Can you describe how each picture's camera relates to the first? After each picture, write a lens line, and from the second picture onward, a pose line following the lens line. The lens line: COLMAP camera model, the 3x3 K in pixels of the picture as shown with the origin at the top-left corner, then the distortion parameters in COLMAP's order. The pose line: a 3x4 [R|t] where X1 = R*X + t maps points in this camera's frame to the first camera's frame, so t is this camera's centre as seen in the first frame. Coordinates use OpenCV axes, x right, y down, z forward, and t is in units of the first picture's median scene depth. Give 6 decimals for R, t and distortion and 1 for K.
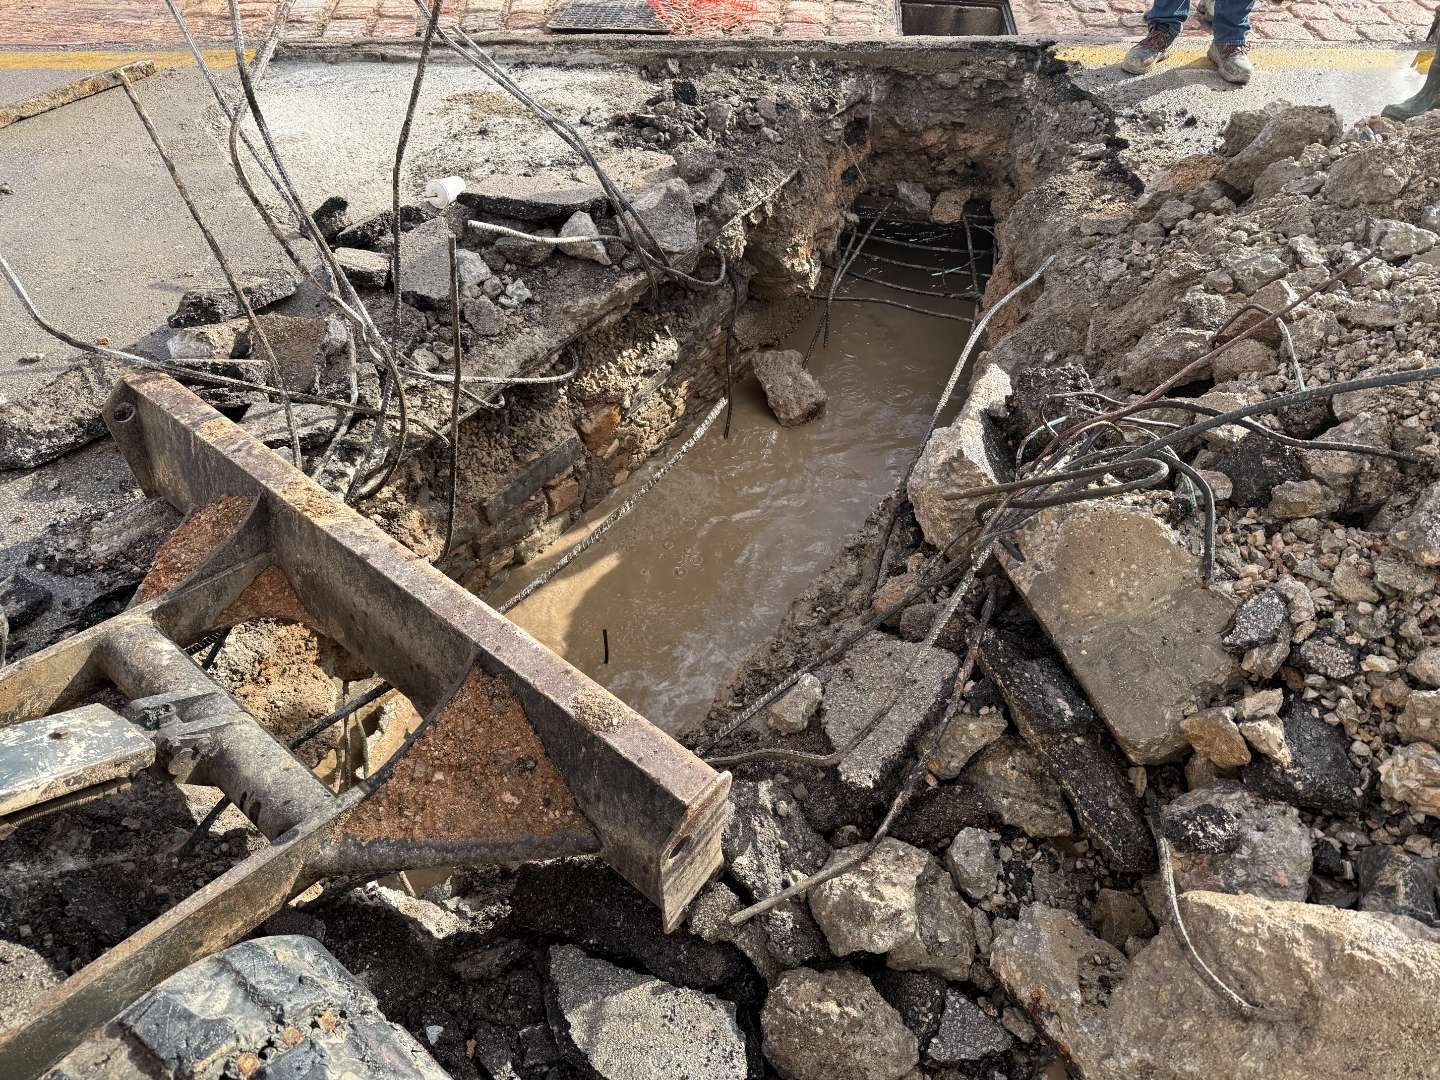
lens RADIAL K [[1006.0, 0, 718.6], [0, 1006.0, 541.4], [0, 0, 1]] dist [-0.006175, -0.000708]
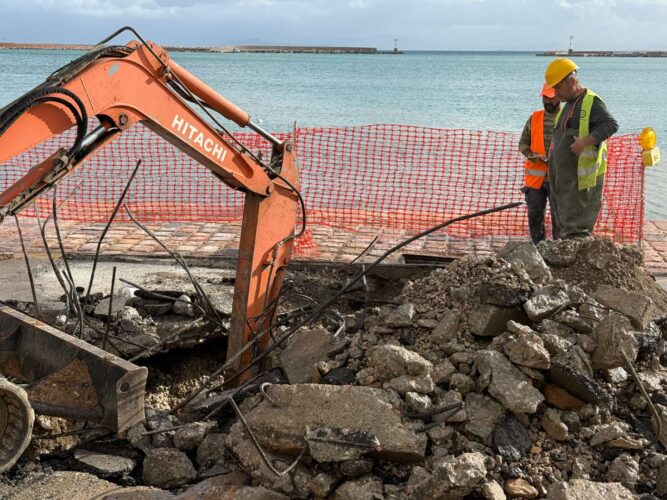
lens RADIAL K [[931.0, 0, 333.7], [0, 931.0, 250.2], [0, 0, 1]] dist [0.033265, 0.000000]
pose [[0.991234, 0.031742, -0.128245, 0.431636], [-0.098961, 0.821494, -0.561564, 0.684806], [0.087527, 0.569333, 0.817434, -0.681915]]
